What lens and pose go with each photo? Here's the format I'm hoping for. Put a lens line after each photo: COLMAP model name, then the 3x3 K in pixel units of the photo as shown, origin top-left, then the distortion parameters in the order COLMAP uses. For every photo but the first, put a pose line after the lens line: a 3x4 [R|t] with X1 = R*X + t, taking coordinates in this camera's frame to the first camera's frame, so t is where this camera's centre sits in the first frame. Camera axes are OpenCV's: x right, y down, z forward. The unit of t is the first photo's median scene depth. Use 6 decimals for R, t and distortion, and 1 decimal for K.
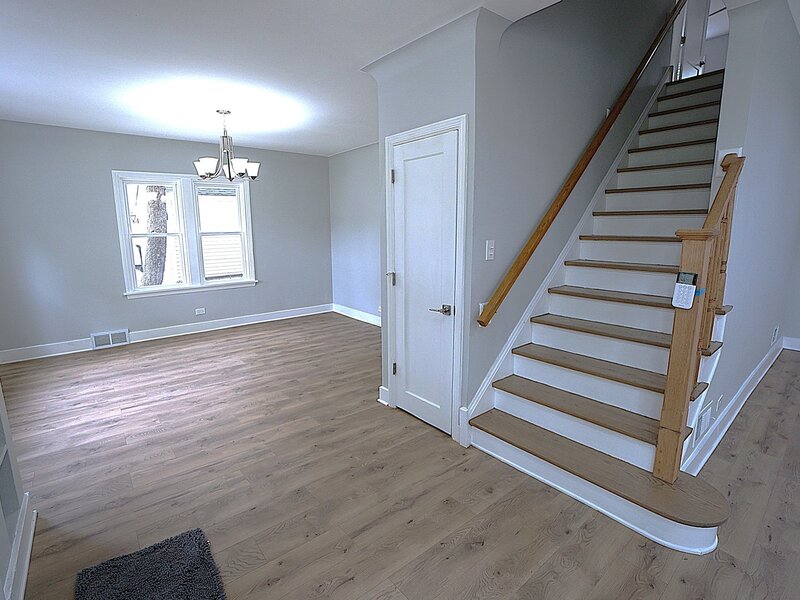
lens RADIAL K [[391.8, 0, 390.9], [0, 391.8, 303.2], [0, 0, 1]] dist [-0.066332, 0.023195]
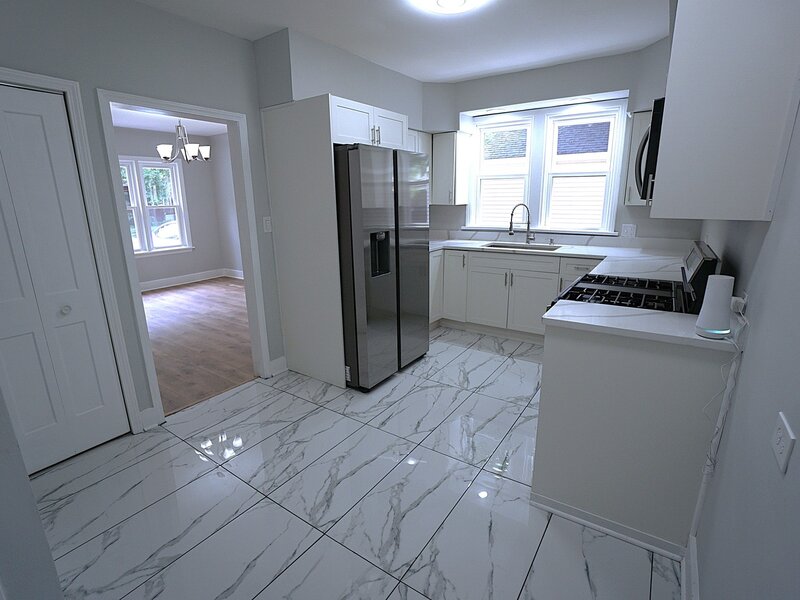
lens RADIAL K [[391.8, 0, 390.9], [0, 391.8, 303.2], [0, 0, 1]] dist [-0.066332, 0.023195]
pose [[0.280071, 0.249887, -0.926886, 0.248052], [-0.171977, 0.962967, 0.207649, -0.063596], [0.944449, 0.101247, 0.312674, 0.314229]]
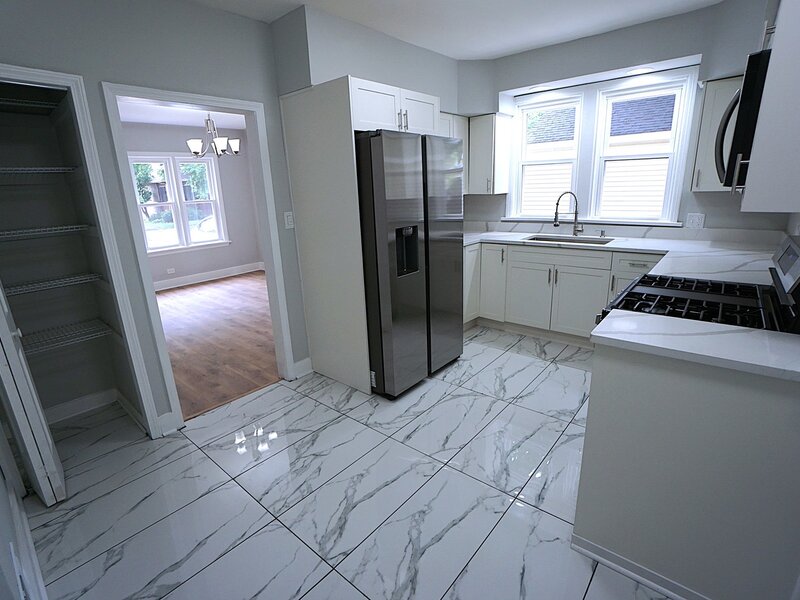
lens RADIAL K [[391.8, 0, 390.9], [0, 391.8, 303.2], [0, 0, 1]] dist [-0.066332, 0.023195]
pose [[0.180113, 0.276186, -0.944077, 0.234114], [-0.151369, 0.956123, 0.250831, -0.066524], [0.971929, 0.097726, 0.214016, 0.323949]]
